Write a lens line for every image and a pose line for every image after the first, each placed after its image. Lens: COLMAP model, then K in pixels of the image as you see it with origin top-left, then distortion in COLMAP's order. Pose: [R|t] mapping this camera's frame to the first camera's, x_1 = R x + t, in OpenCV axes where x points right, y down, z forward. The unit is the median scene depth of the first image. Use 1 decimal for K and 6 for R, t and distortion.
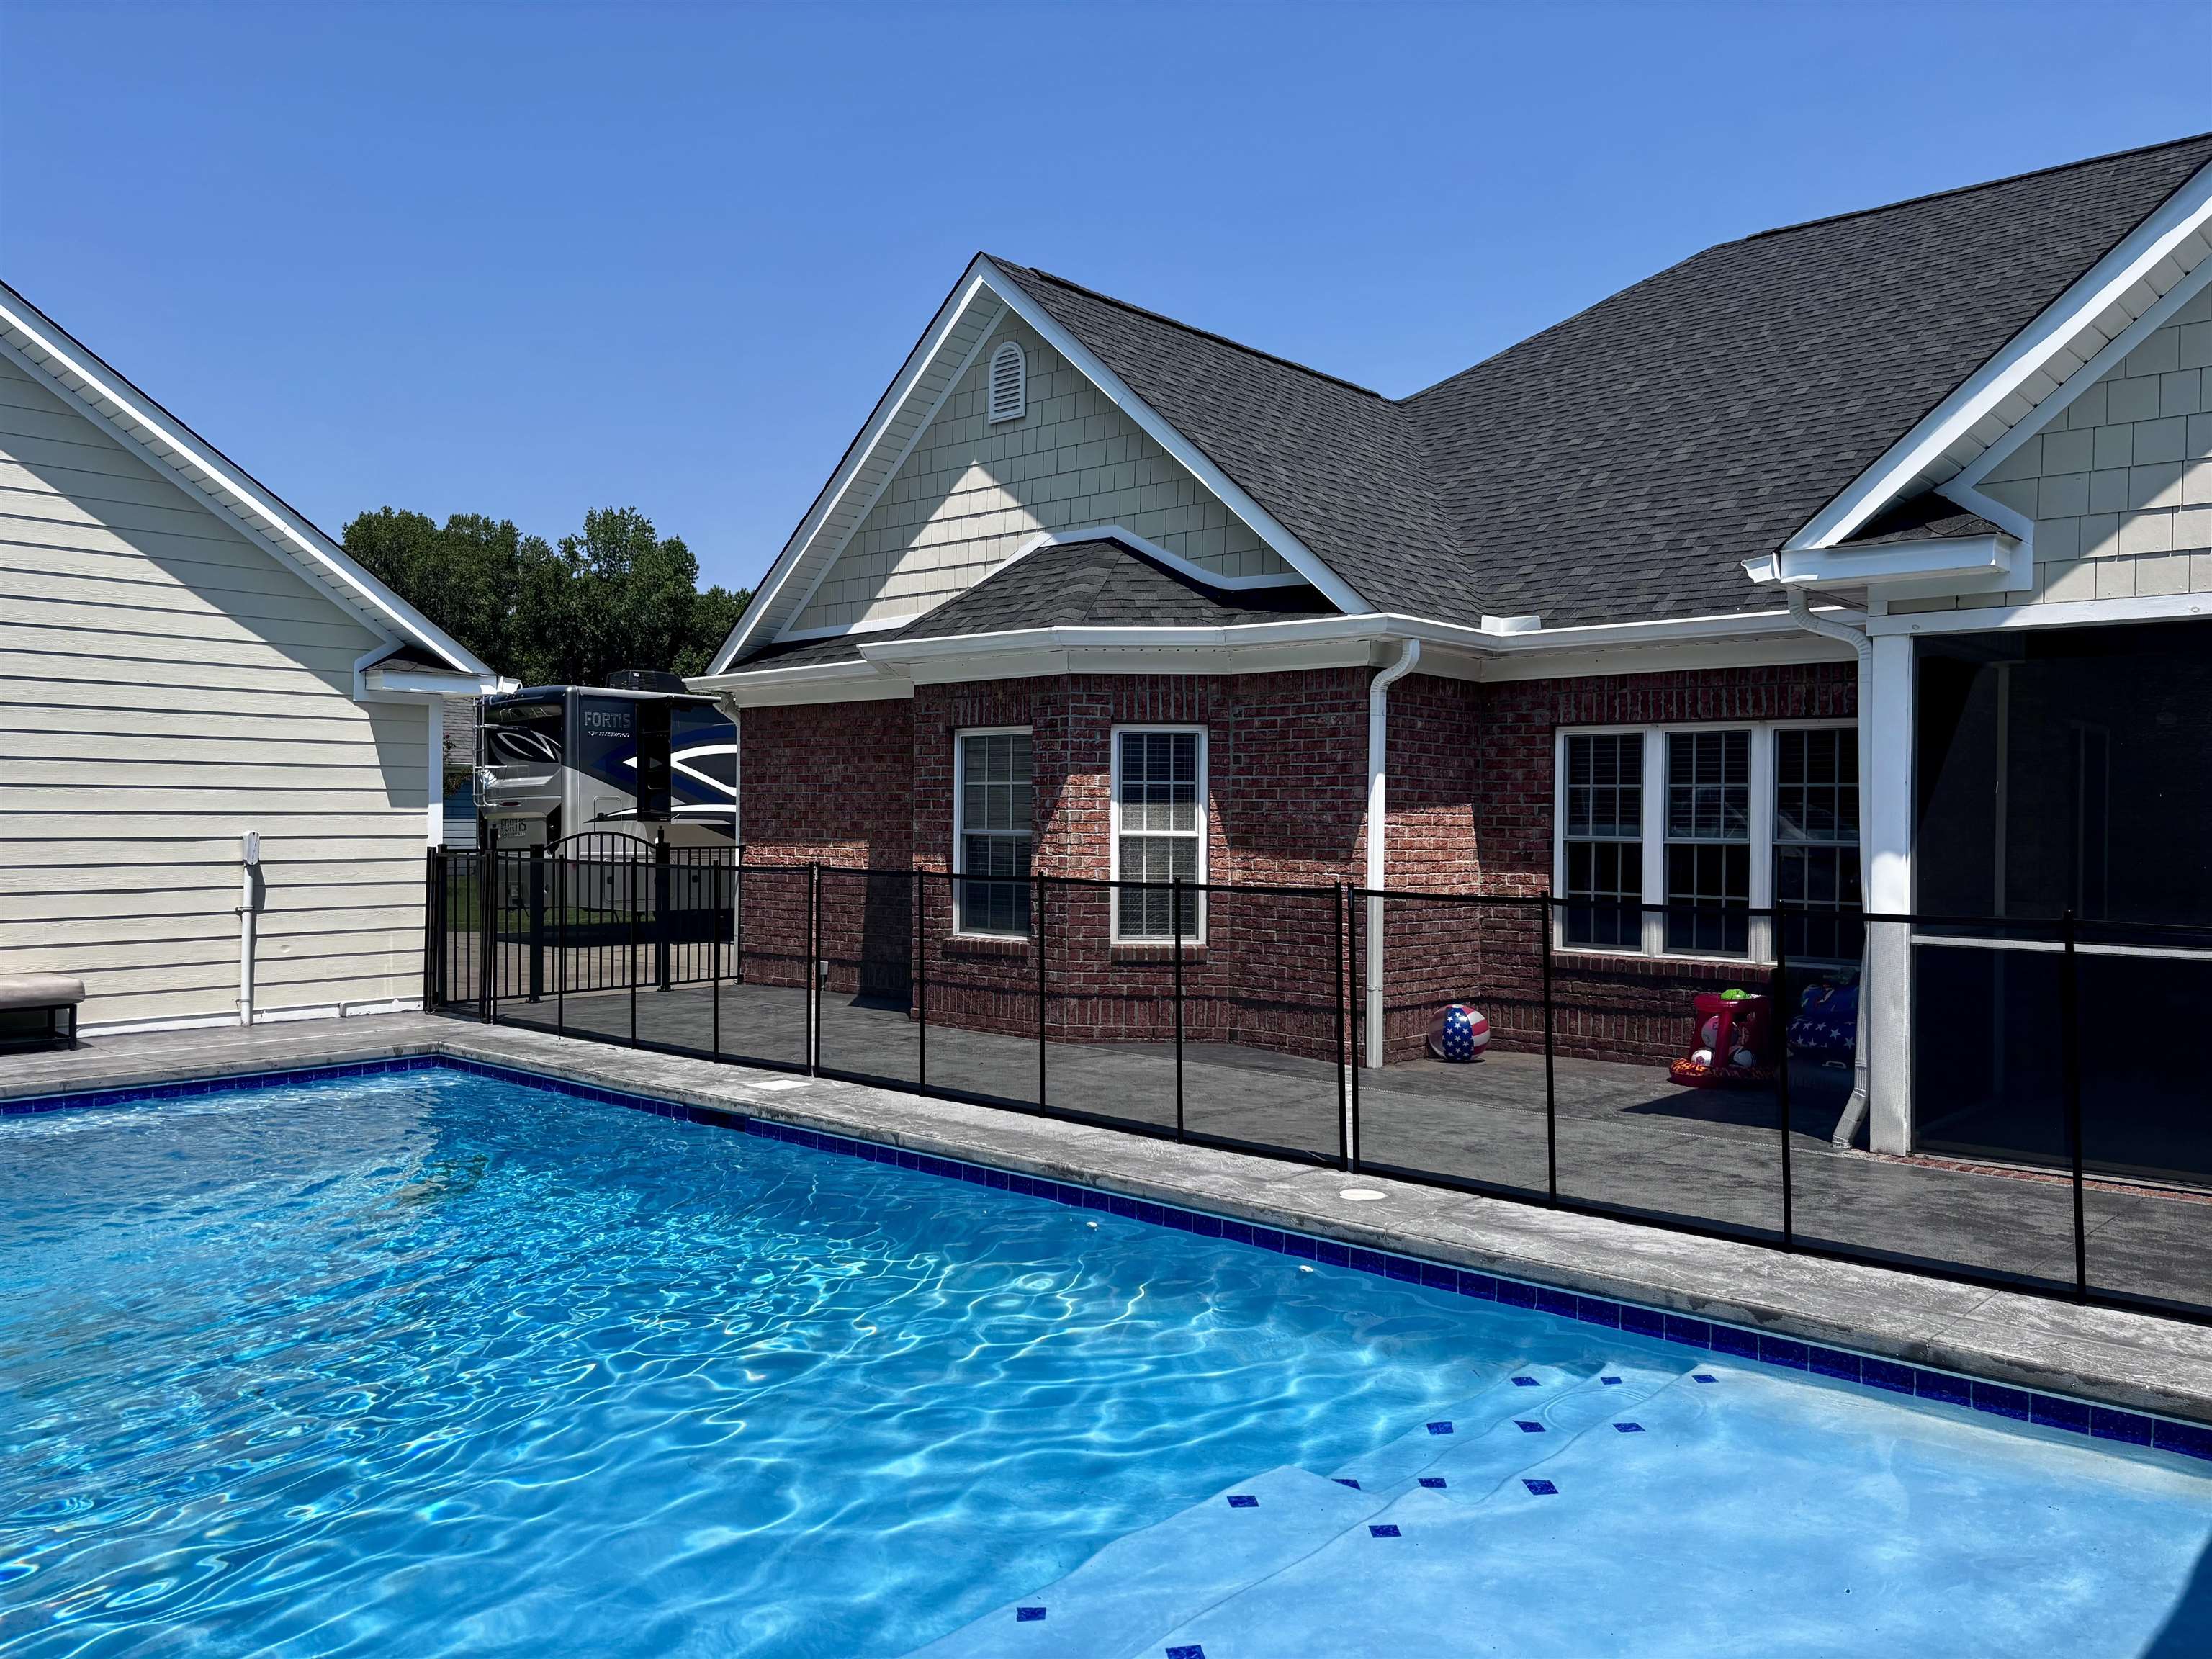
lens RADIAL K [[1663.3, 0, 1114.8], [0, 1663.3, 828.5], [0, 0, 1]] dist [0.081229, -0.128981]
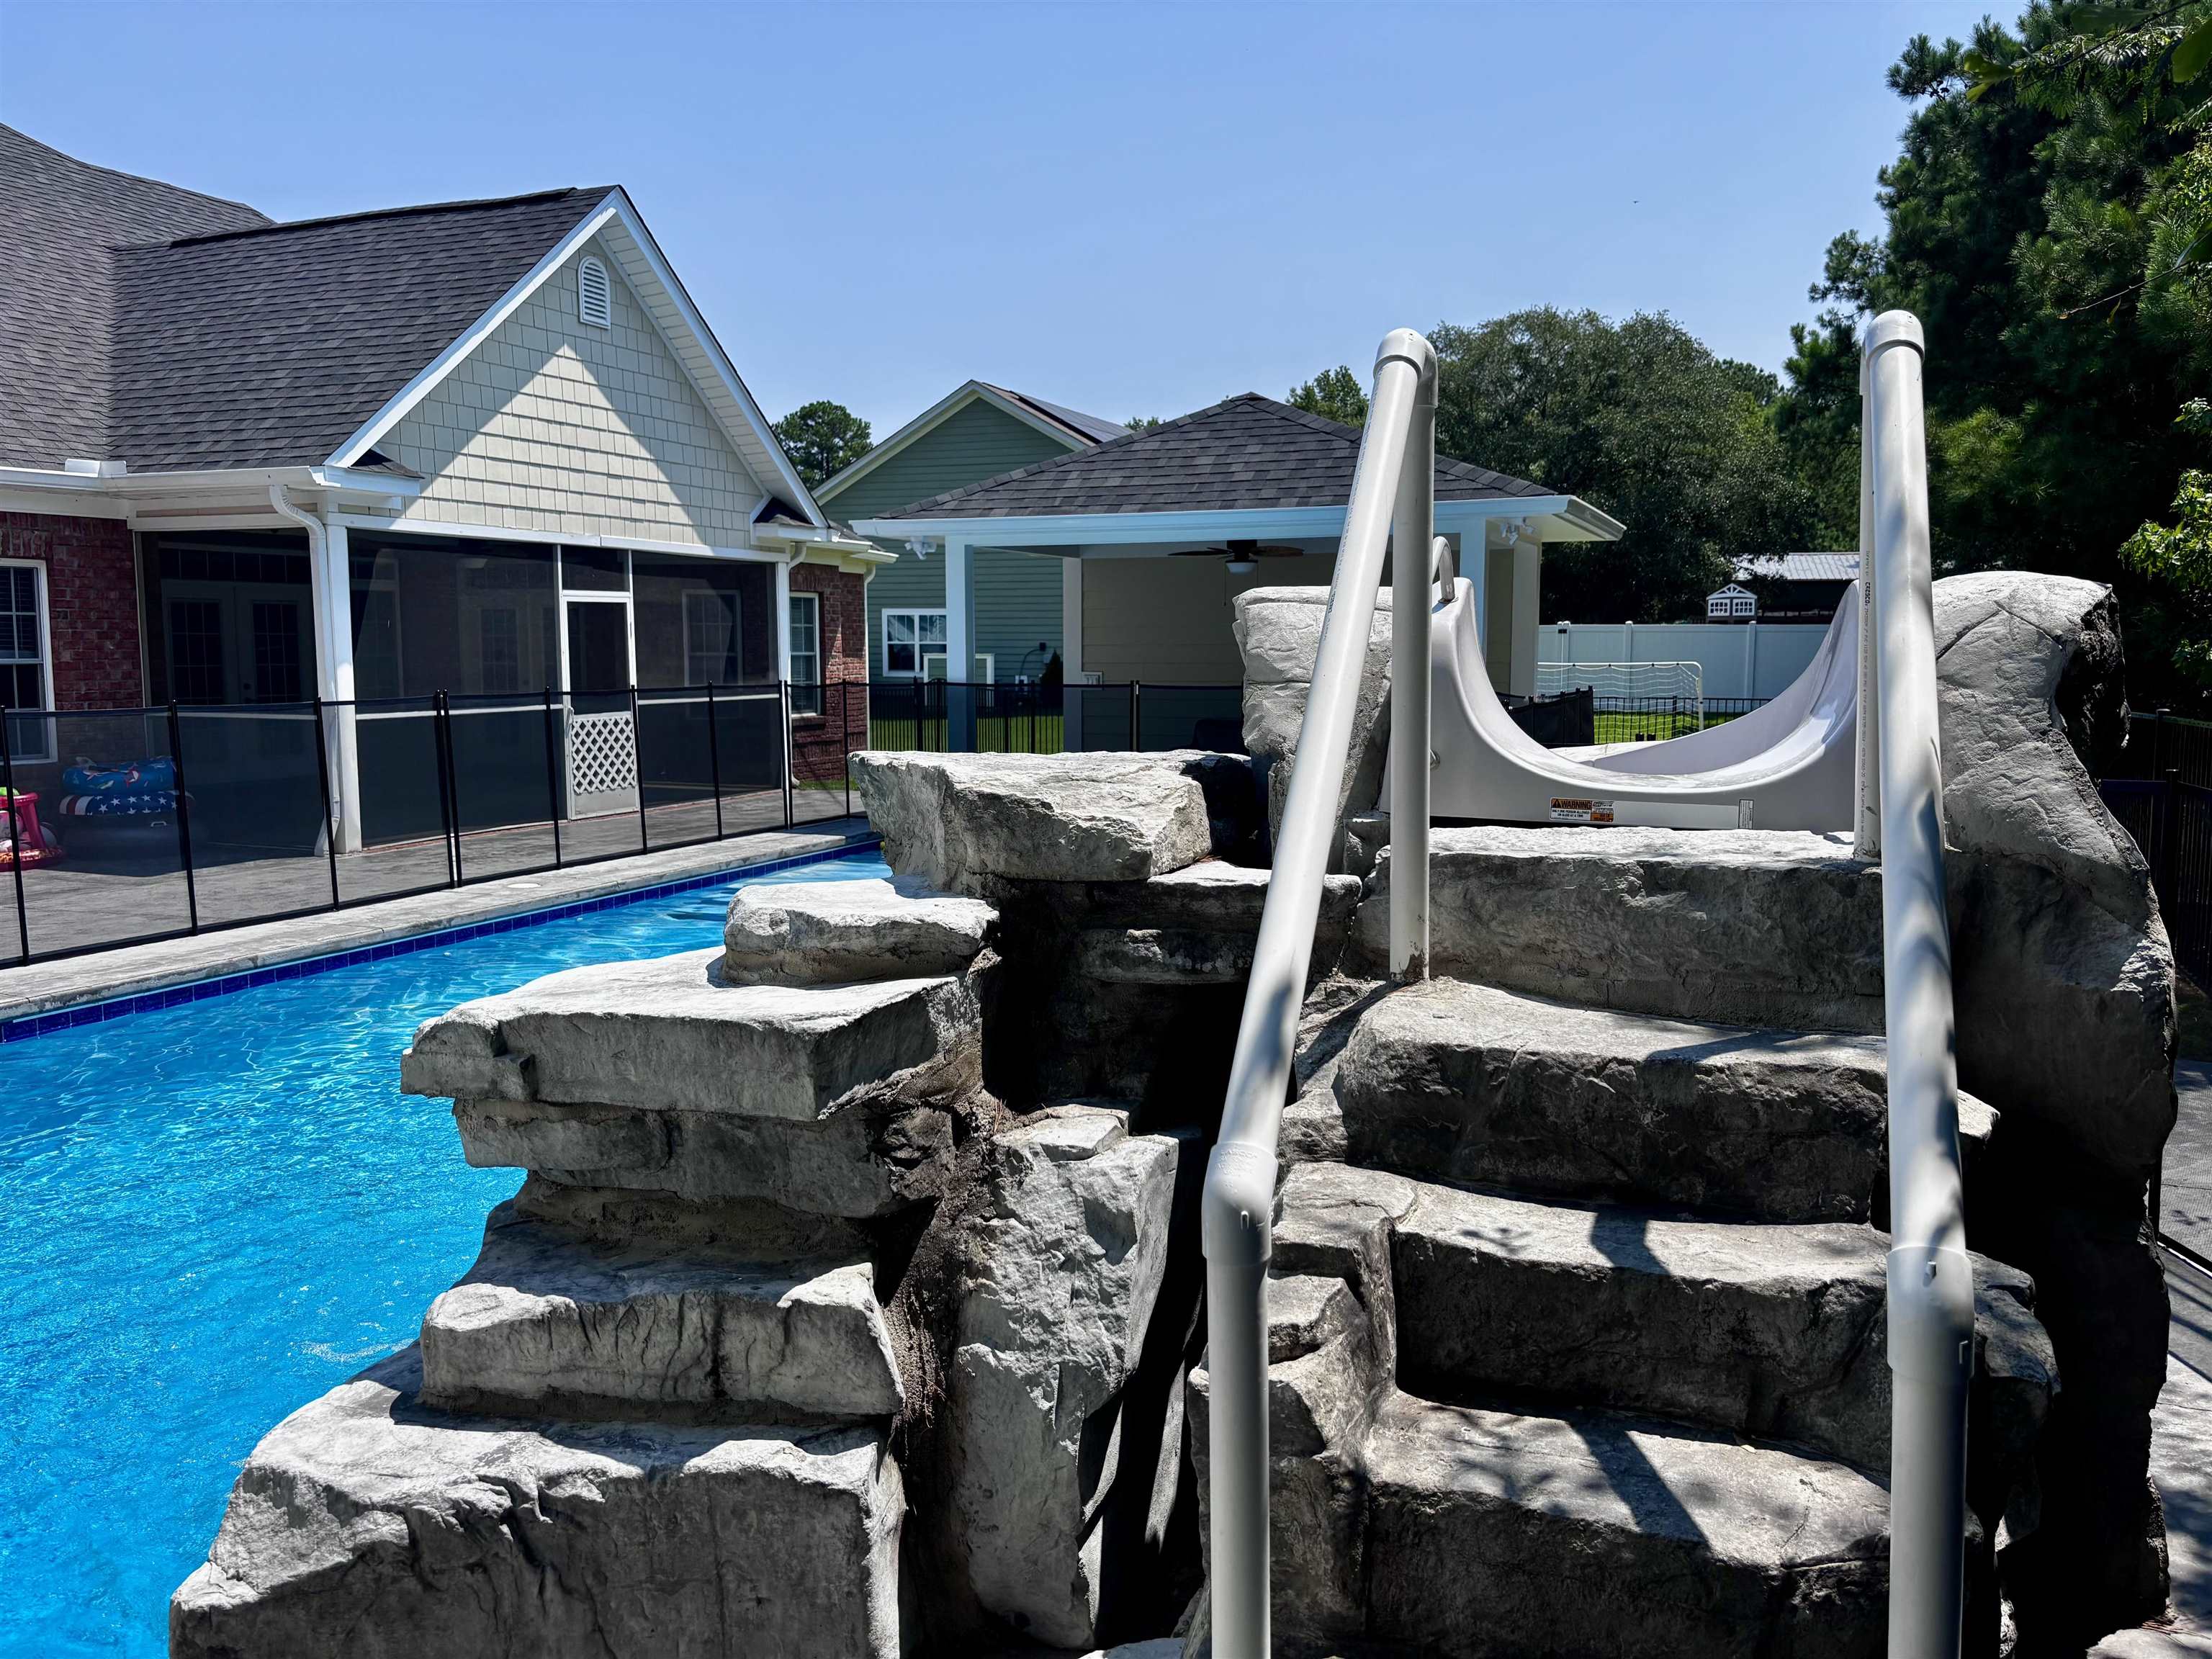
lens RADIAL K [[1663.3, 0, 1114.8], [0, 1663.3, 828.5], [0, 0, 1]] dist [0.081229, -0.128981]
pose [[-0.374945, -0.113871, 0.920027, -1.306231], [0.000795, 0.992388, 0.123151, -0.026858], [-0.927047, 0.046906, -0.372000, 0.931696]]
